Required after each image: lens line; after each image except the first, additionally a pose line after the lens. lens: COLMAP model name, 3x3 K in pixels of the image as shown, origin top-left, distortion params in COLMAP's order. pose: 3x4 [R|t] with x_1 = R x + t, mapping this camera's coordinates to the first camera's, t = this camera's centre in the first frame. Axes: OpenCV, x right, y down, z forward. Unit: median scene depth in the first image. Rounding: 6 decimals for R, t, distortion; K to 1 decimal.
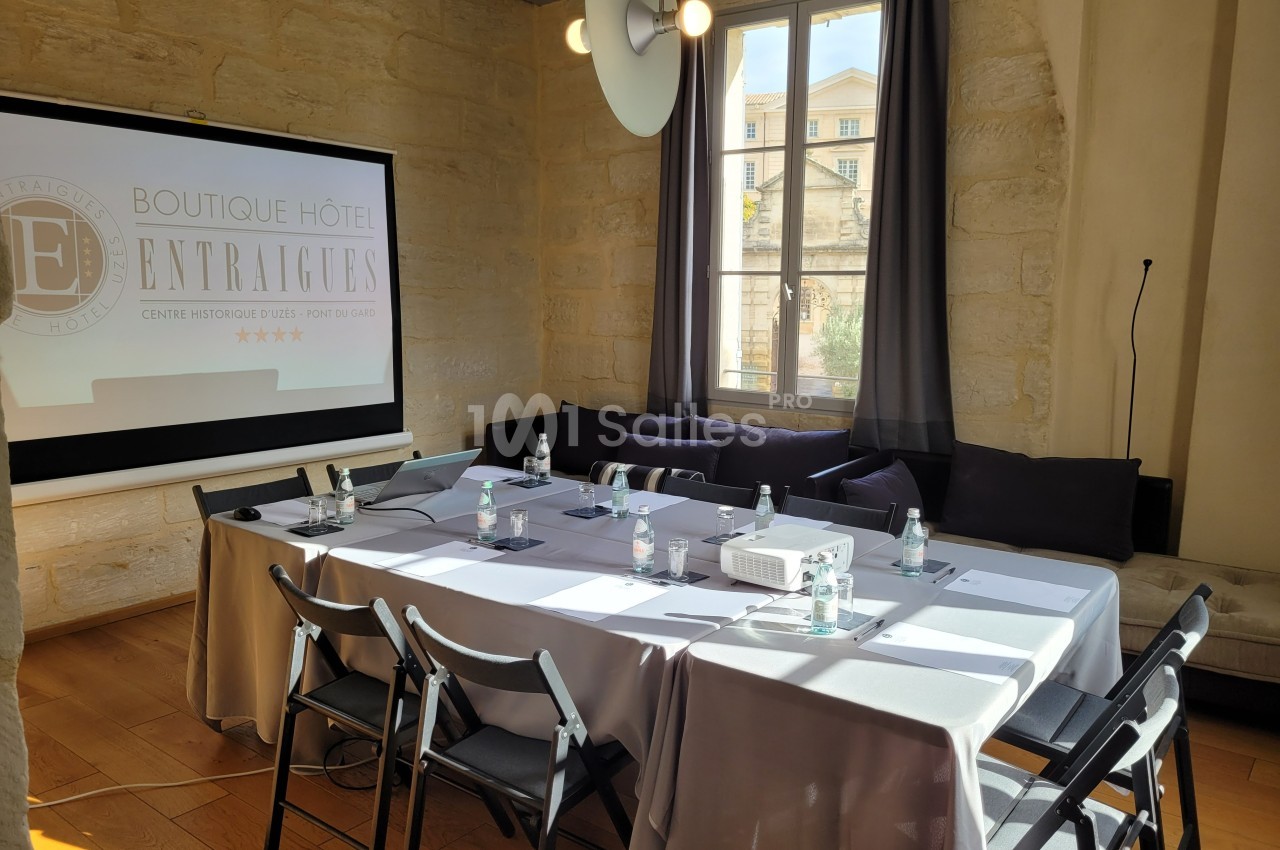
lens RADIAL K [[980.0, 0, 632.7], [0, 980.0, 430.6], [0, 0, 1]] dist [0.036533, -0.008248]
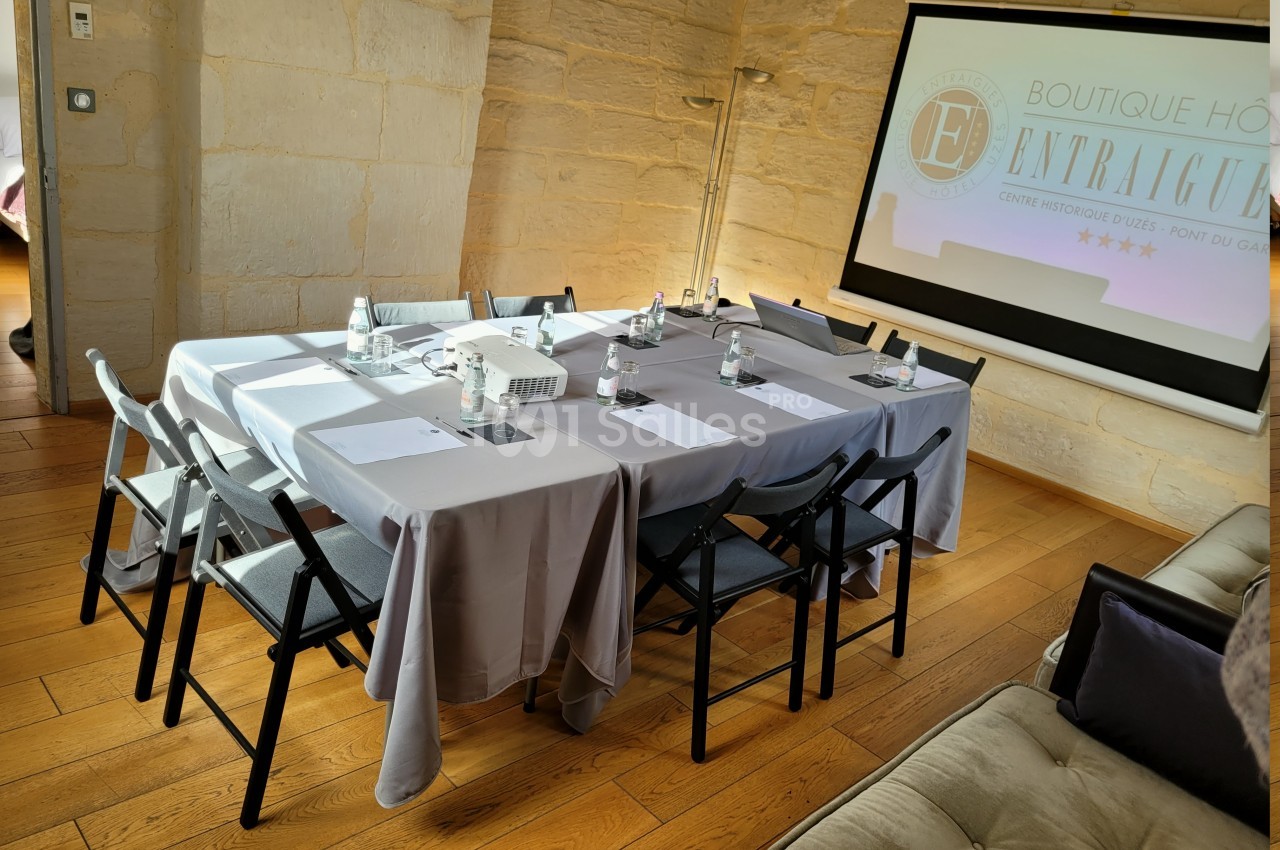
lens RADIAL K [[980.0, 0, 632.7], [0, 980.0, 430.6], [0, 0, 1]] dist [0.036533, -0.008248]
pose [[-0.136725, 0.305672, -0.942269, 0.660589], [-0.293951, 0.895839, 0.333263, -0.118989], [0.945991, 0.322547, -0.032631, 0.668922]]
